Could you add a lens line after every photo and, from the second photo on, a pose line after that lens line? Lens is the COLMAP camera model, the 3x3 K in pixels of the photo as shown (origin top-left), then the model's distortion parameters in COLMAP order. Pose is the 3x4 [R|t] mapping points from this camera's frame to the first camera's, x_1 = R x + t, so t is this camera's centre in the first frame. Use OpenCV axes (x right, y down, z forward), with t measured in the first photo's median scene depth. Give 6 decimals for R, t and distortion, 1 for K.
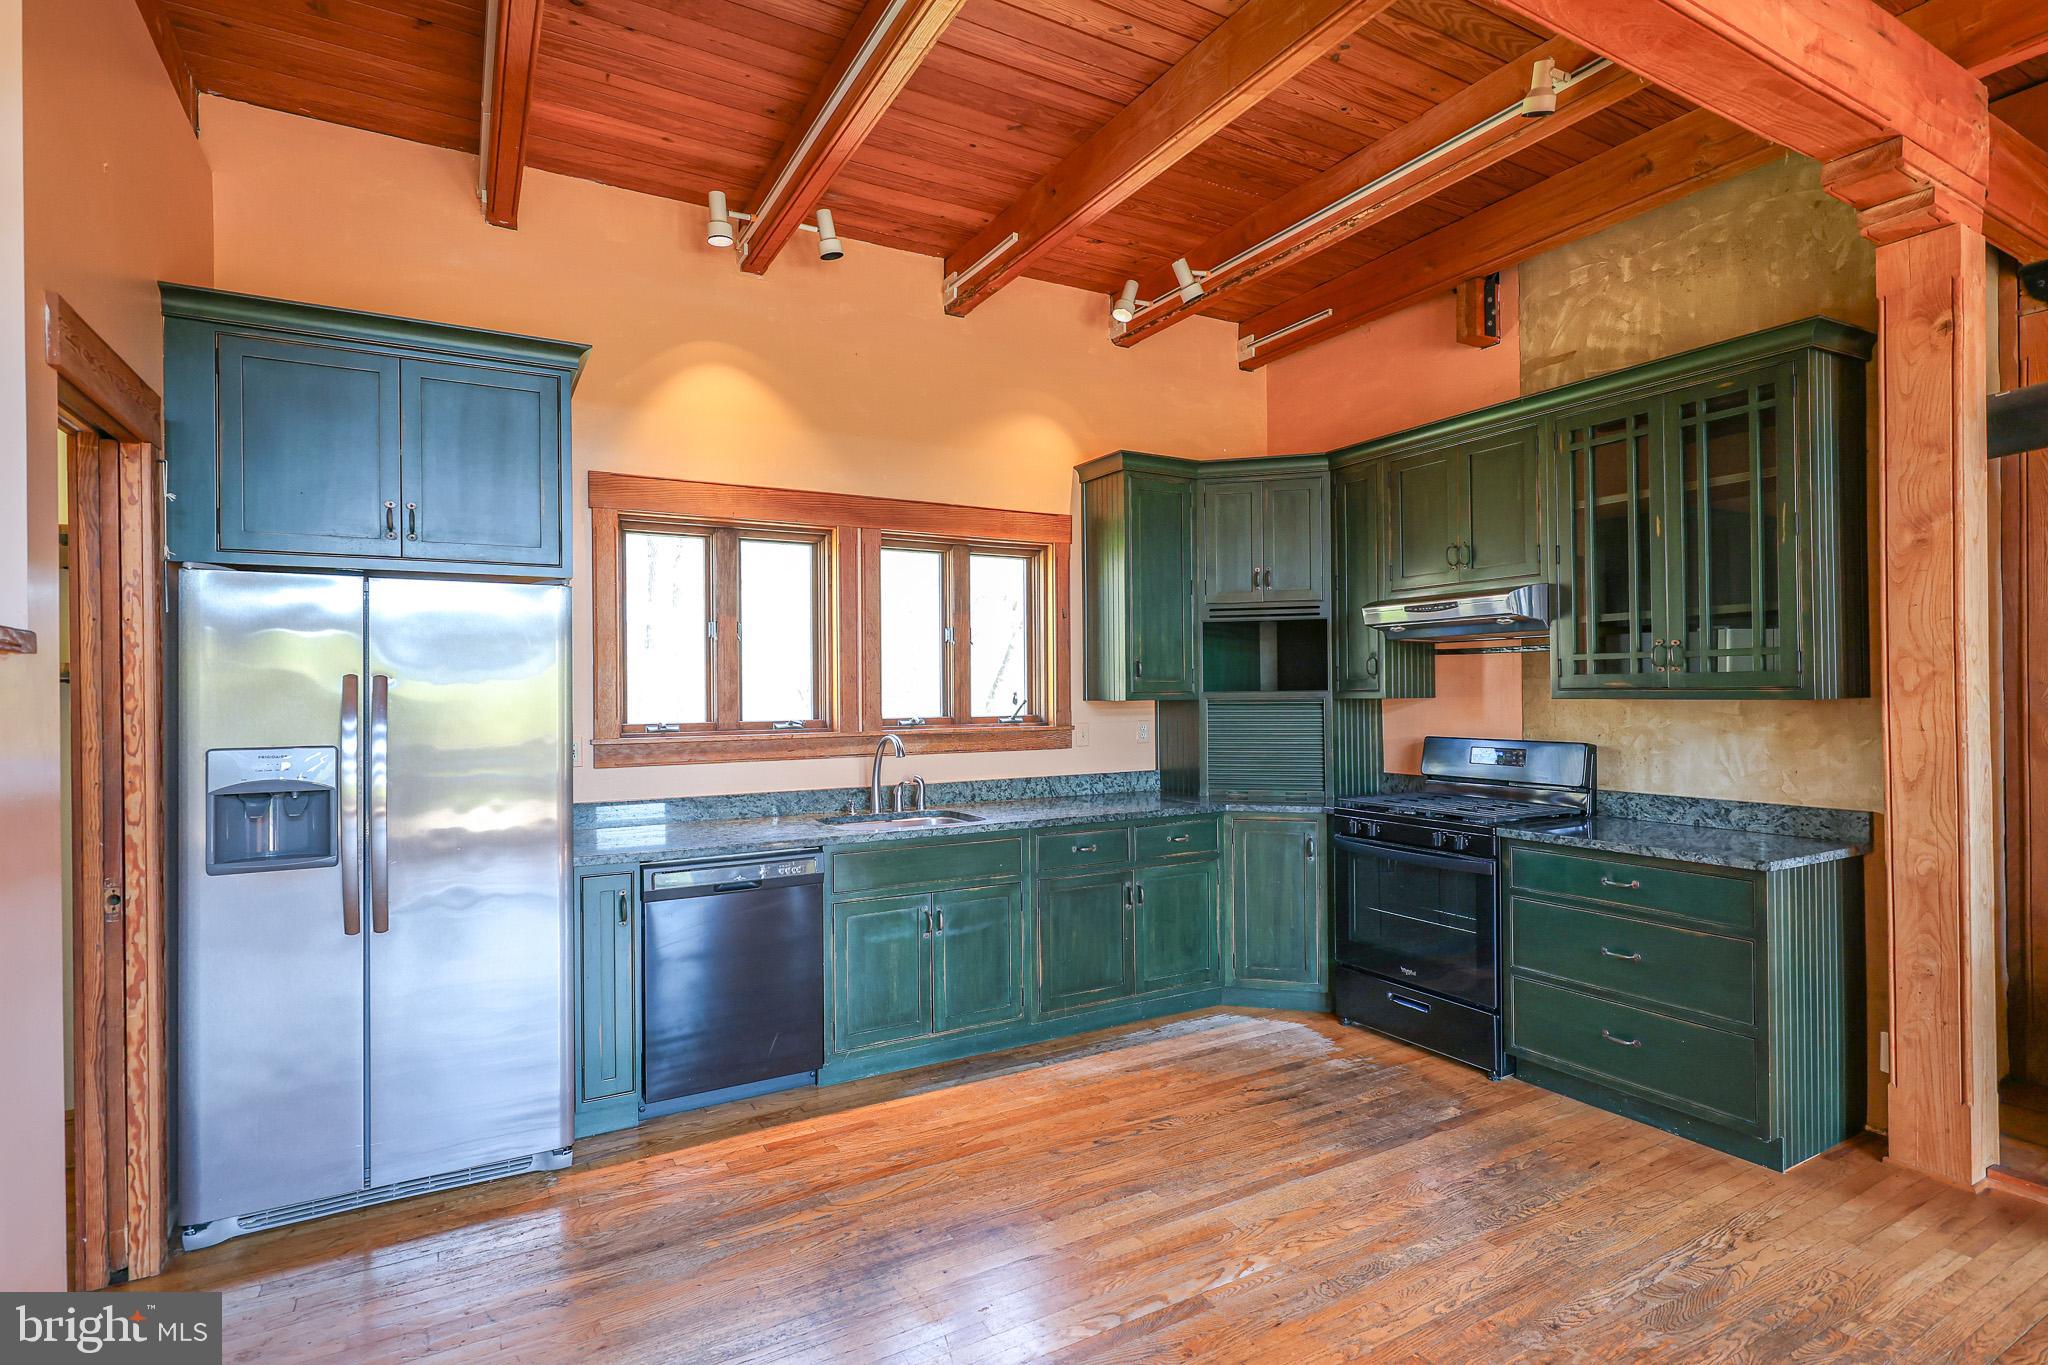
lens RADIAL K [[1014.5, 0, 1025.6], [0, 1014.5, 686.3], [0, 0, 1]] dist [0.000840, 0.000689]
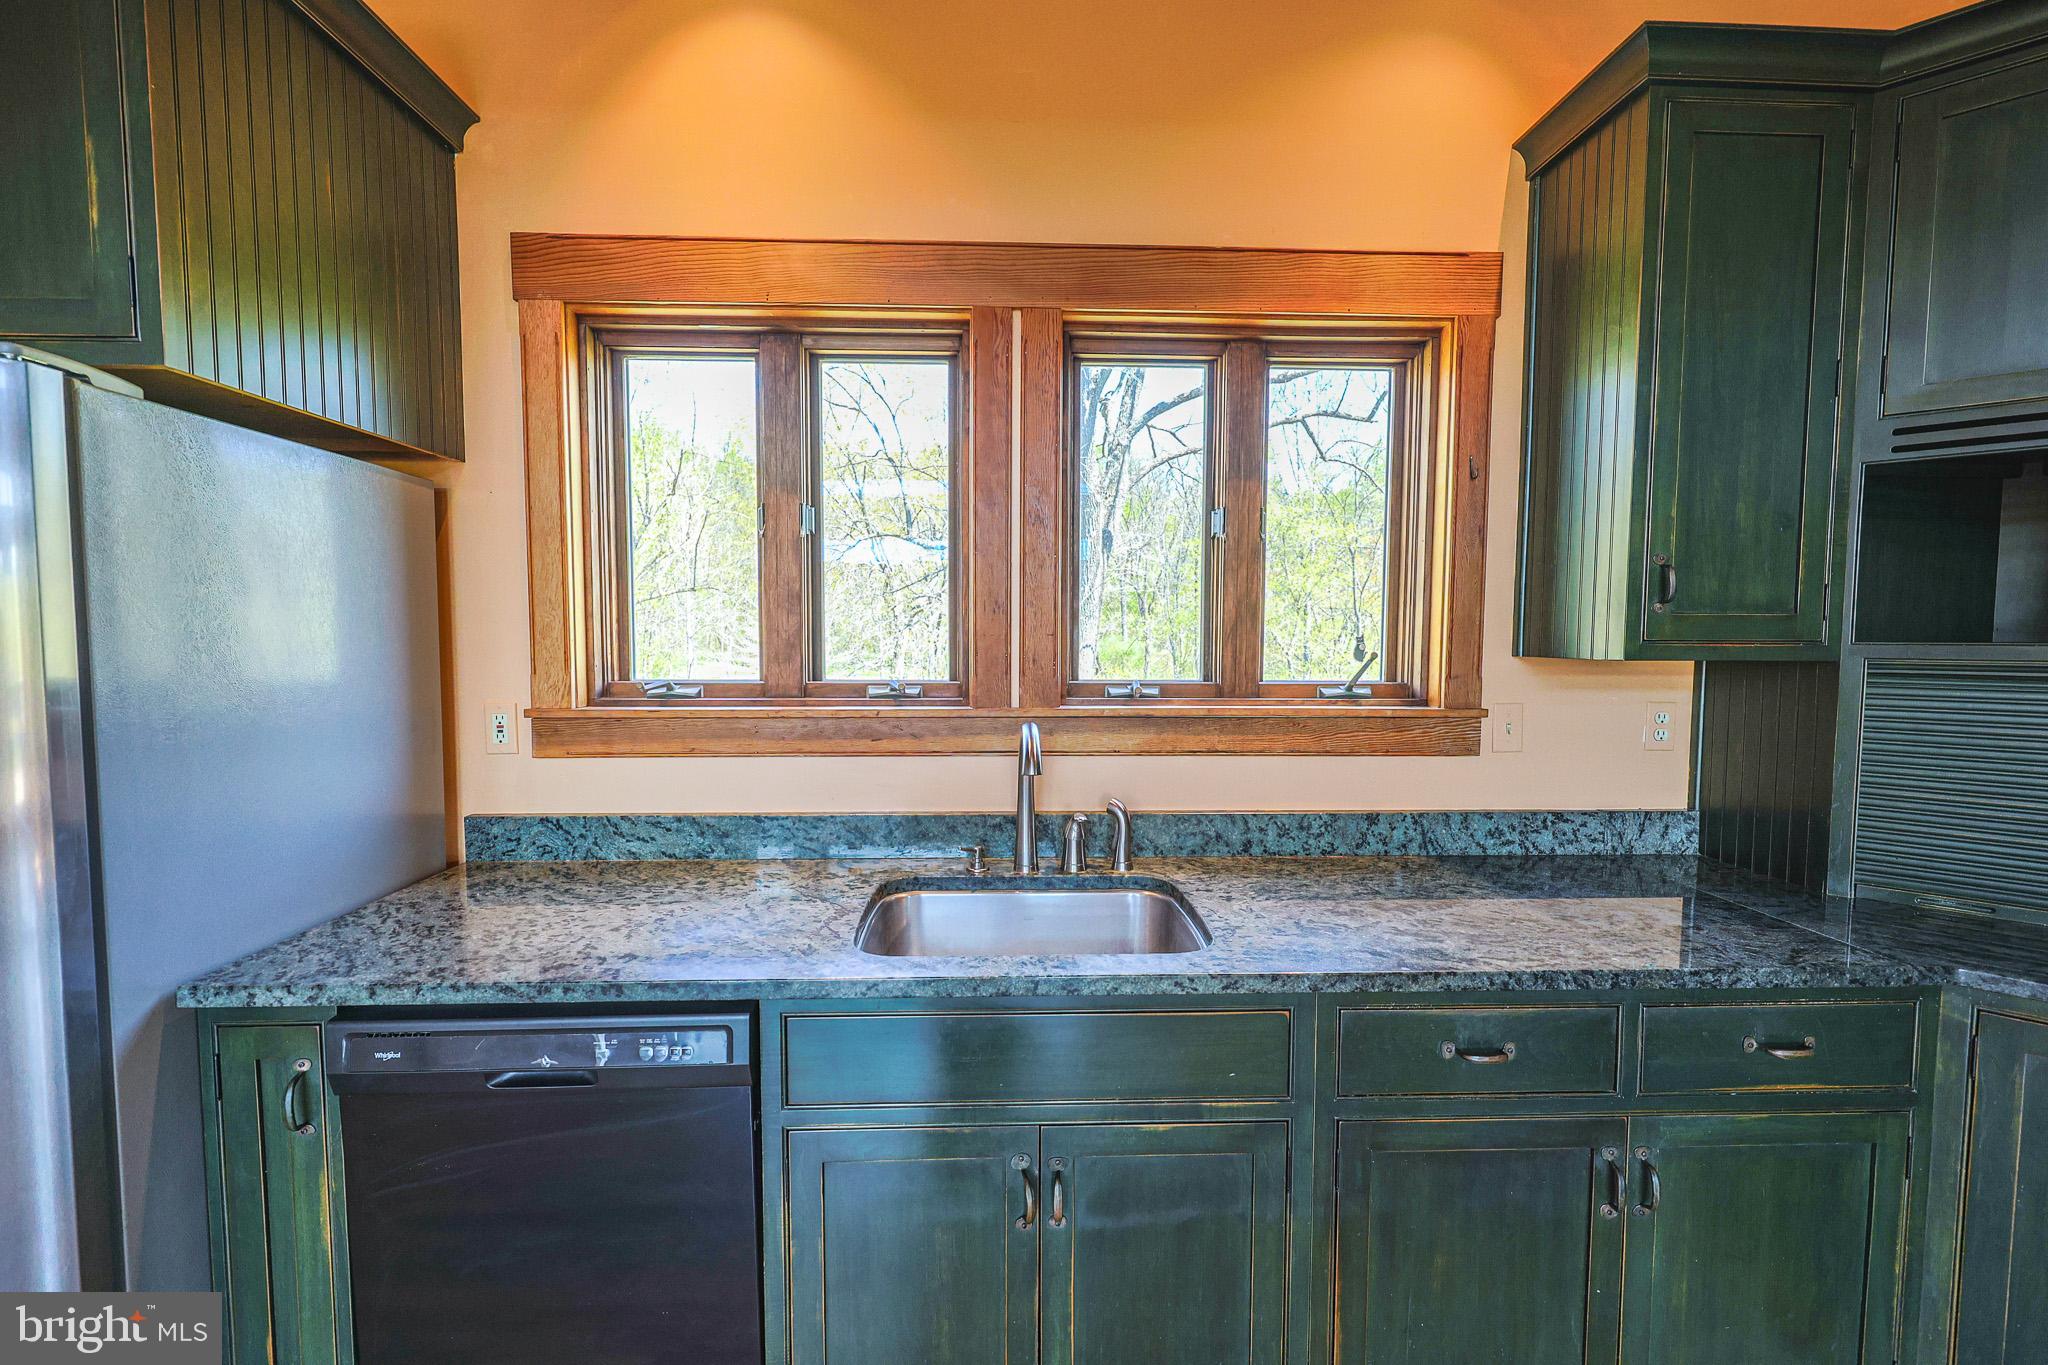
lens RADIAL K [[874.1, 0, 1026.8], [0, 874.1, 687.7], [0, 0, 1]] dist [0.002285, -0.000384]
pose [[0.887154, 0.040478, -0.459695, 0.051427], [-0.009251, 0.997505, 0.069980, 0.002675], [0.461381, -0.057831, 0.885315, 0.623819]]
